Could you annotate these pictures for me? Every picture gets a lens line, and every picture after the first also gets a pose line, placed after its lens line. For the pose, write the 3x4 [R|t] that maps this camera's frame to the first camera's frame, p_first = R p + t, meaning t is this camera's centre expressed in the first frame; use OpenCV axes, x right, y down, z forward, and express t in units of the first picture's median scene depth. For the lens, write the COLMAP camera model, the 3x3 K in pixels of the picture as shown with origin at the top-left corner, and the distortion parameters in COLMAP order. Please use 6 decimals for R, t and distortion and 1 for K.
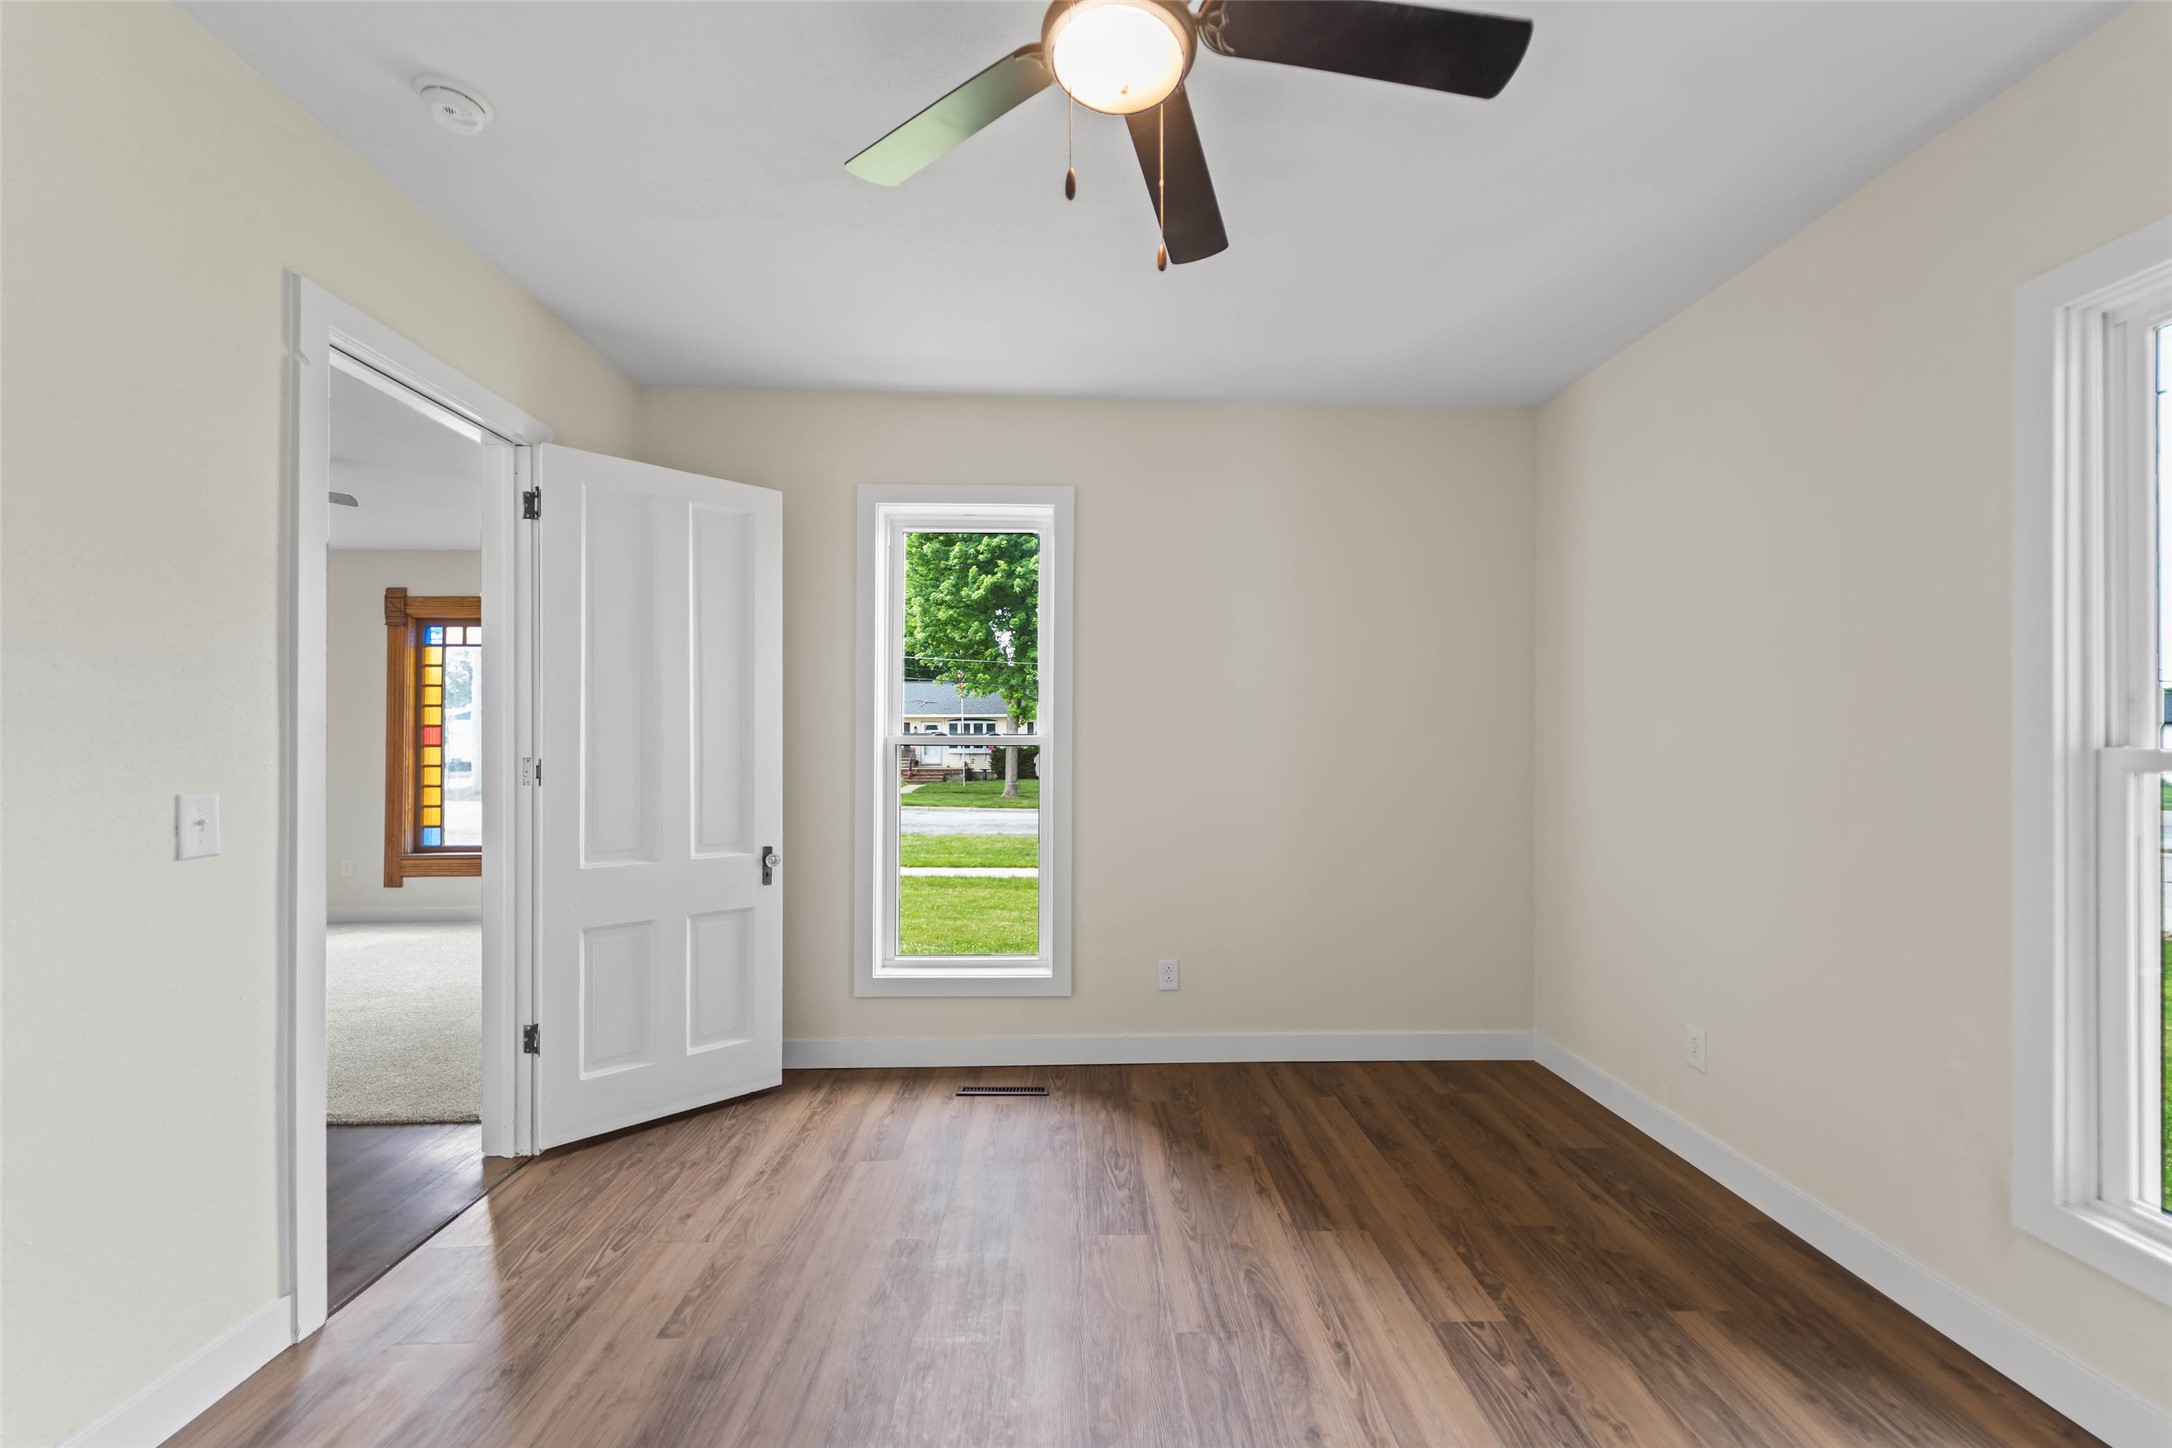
lens RADIAL K [[880.2, 0, 1099.3], [0, 880.2, 733.2], [0, 0, 1]] dist [0.003485, -0.003238]
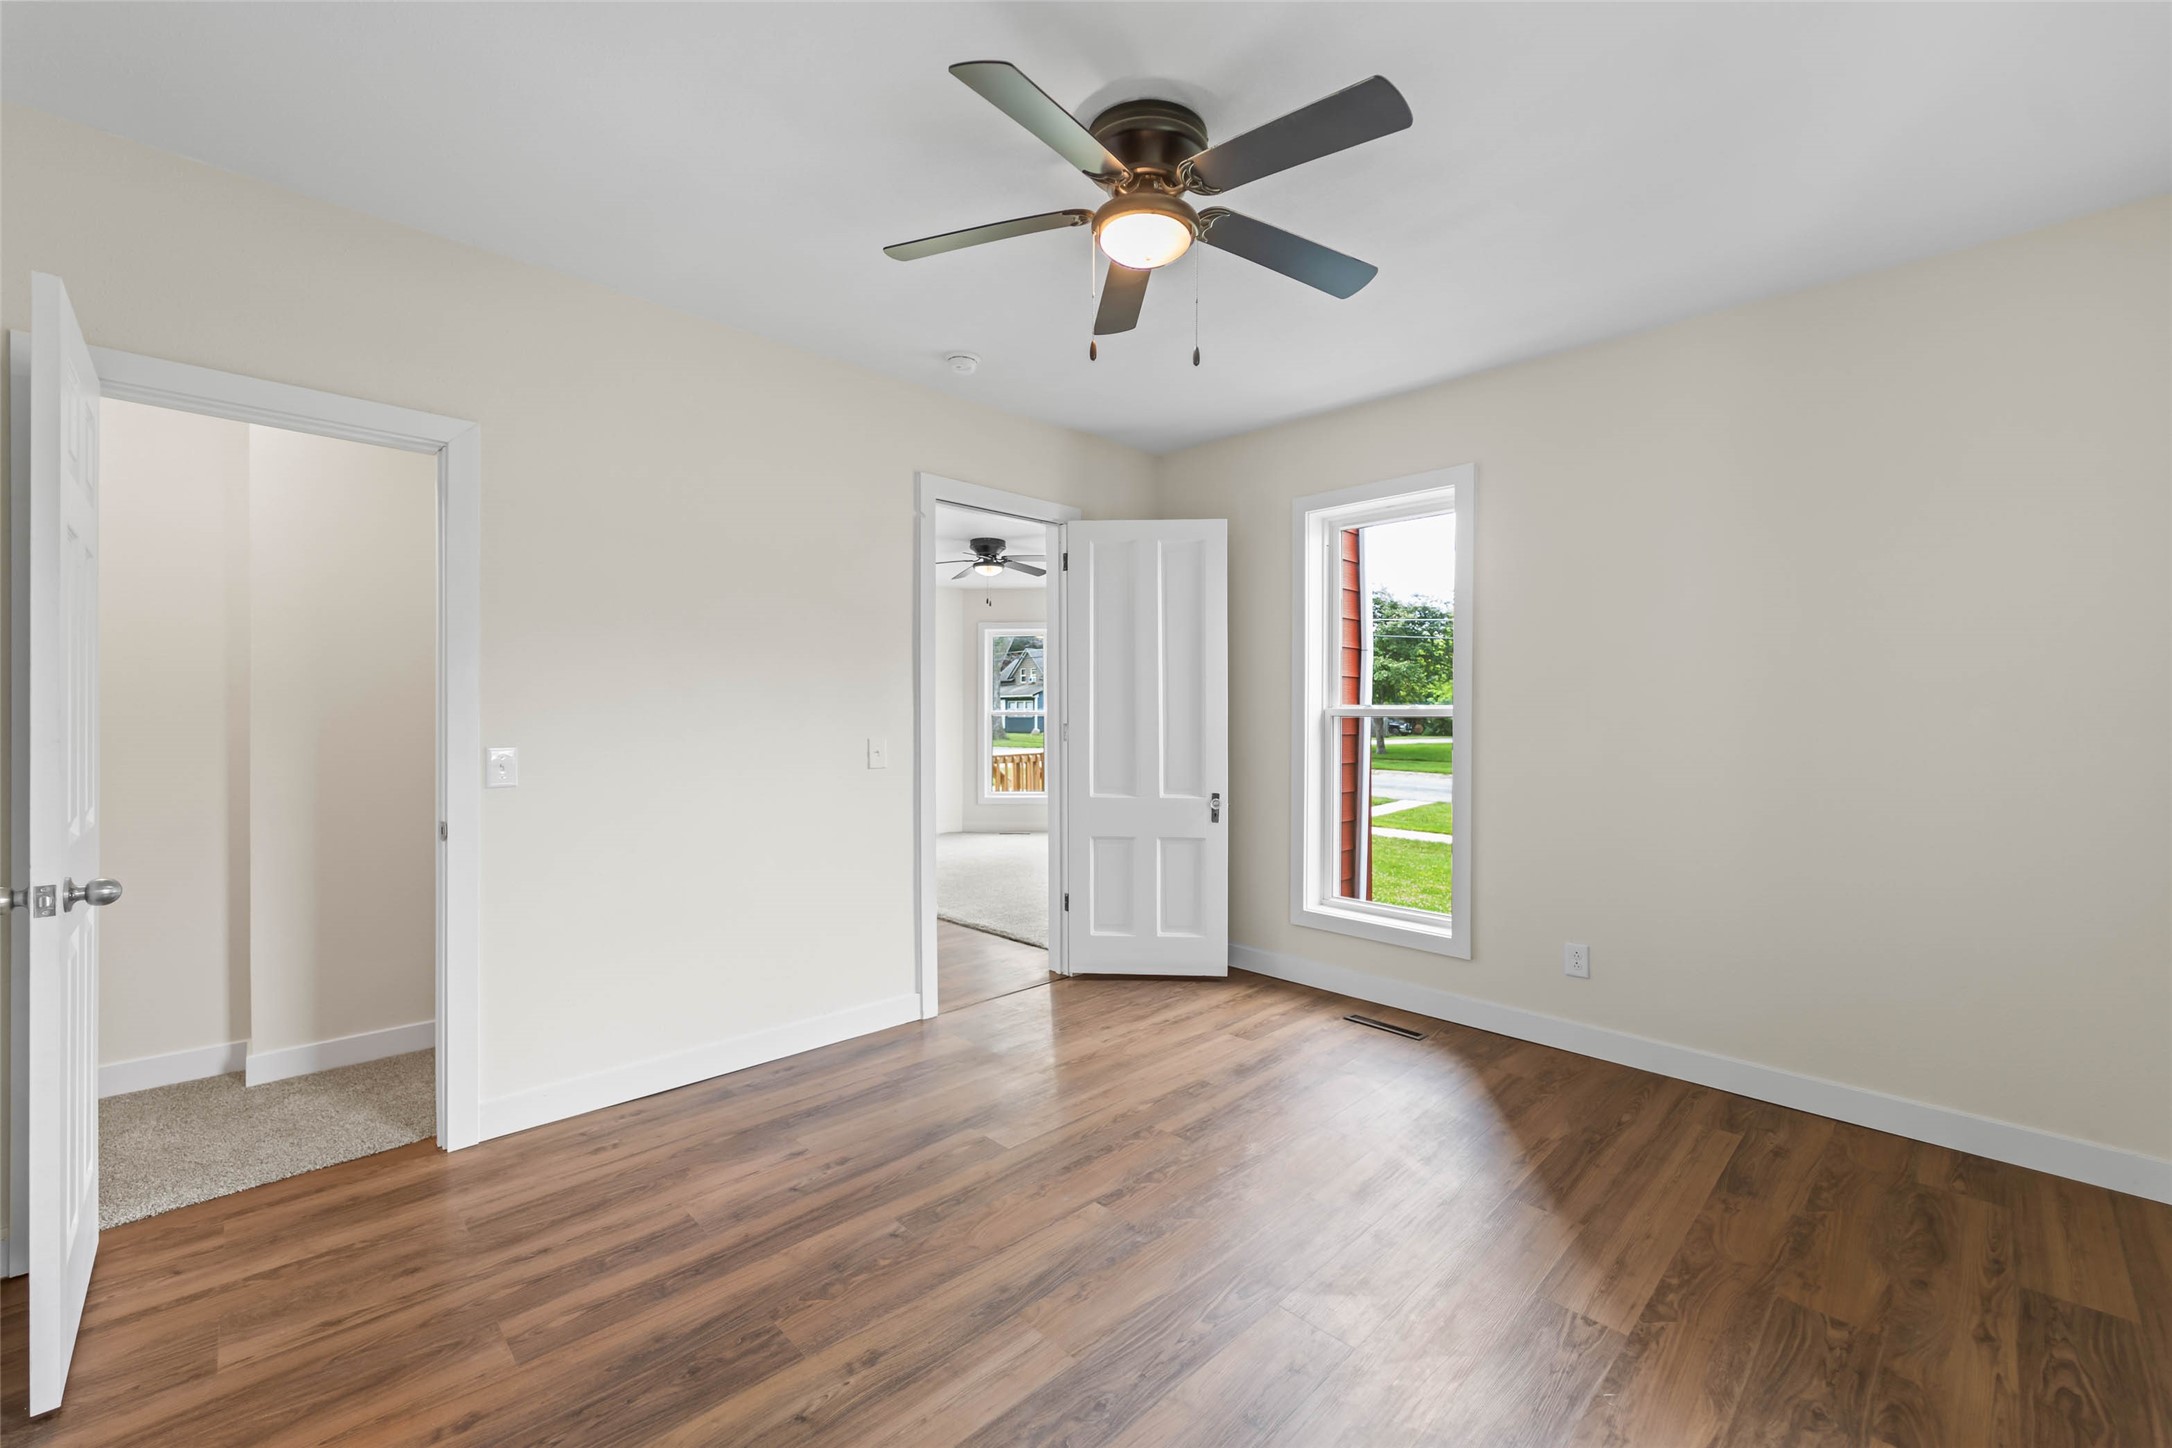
lens RADIAL K [[880.2, 0, 1079.2], [0, 880.2, 723.1], [0, 0, 1]] dist [0.003485, -0.003238]
pose [[0.667288, 0.008036, -0.744756, 0.527138], [0.007227, 0.999825, 0.017263, 0.000092], [0.744764, -0.016902, 0.667113, -0.028504]]
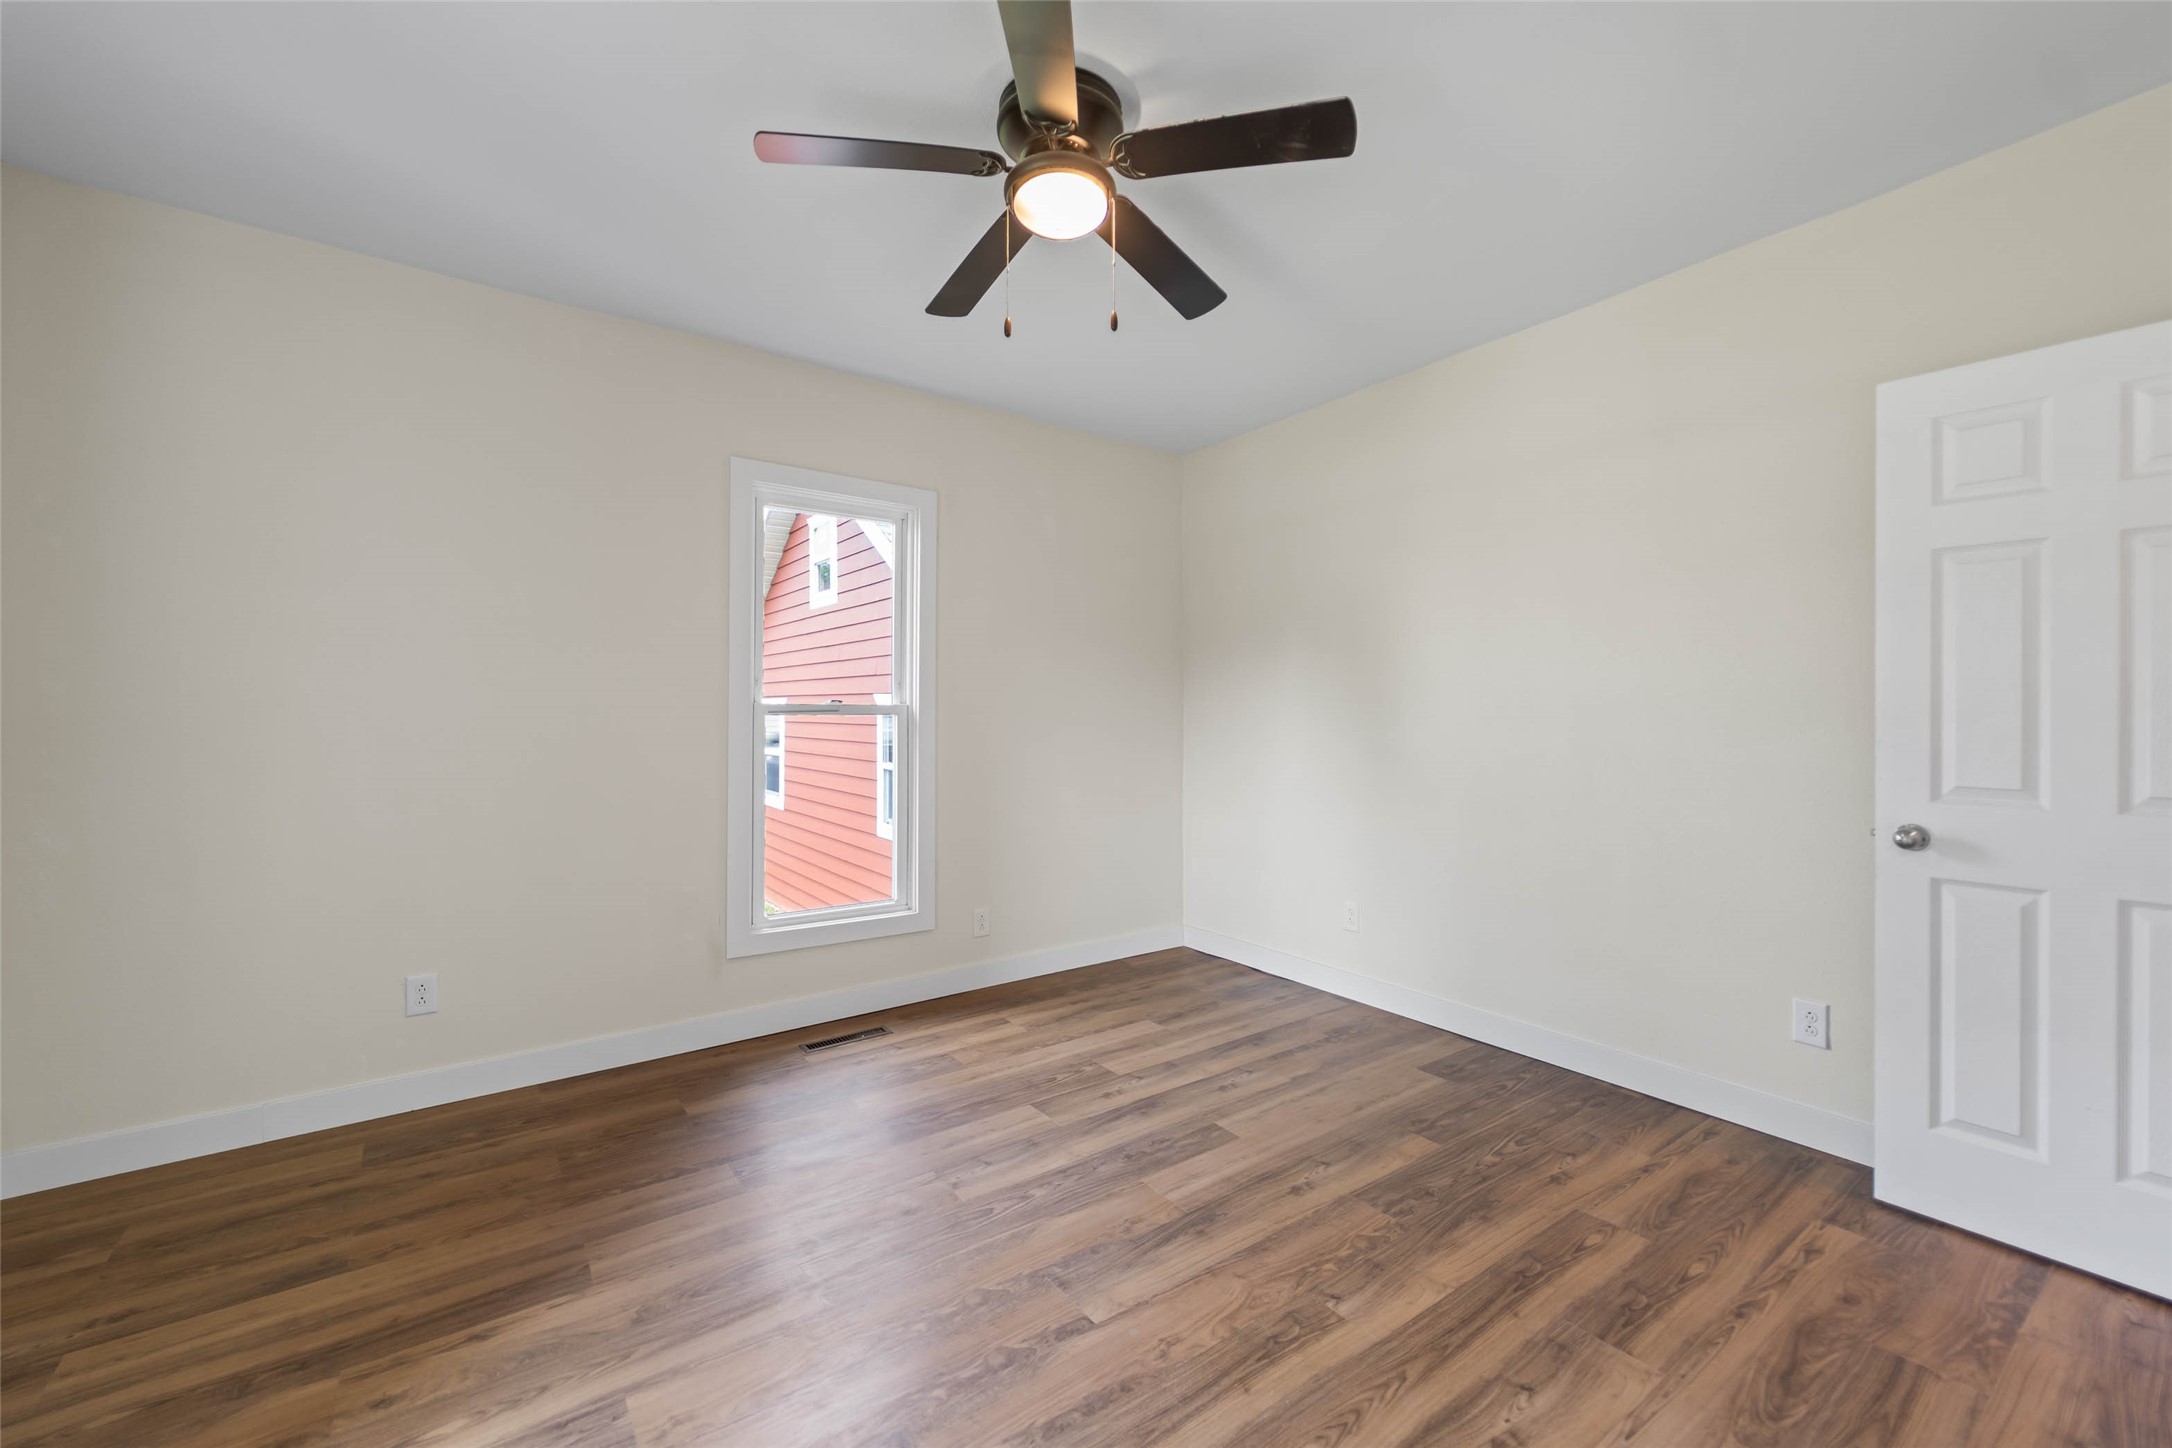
lens RADIAL K [[880.2, 0, 1095.5], [0, 880.2, 712.8], [0, 0, 1]] dist [0.003485, -0.003238]
pose [[-0.567677, -0.003374, 0.823245, -0.591954], [-0.009215, 0.999955, -0.002256, 0.019274], [-0.823200, -0.008867, -0.567682, 0.887196]]
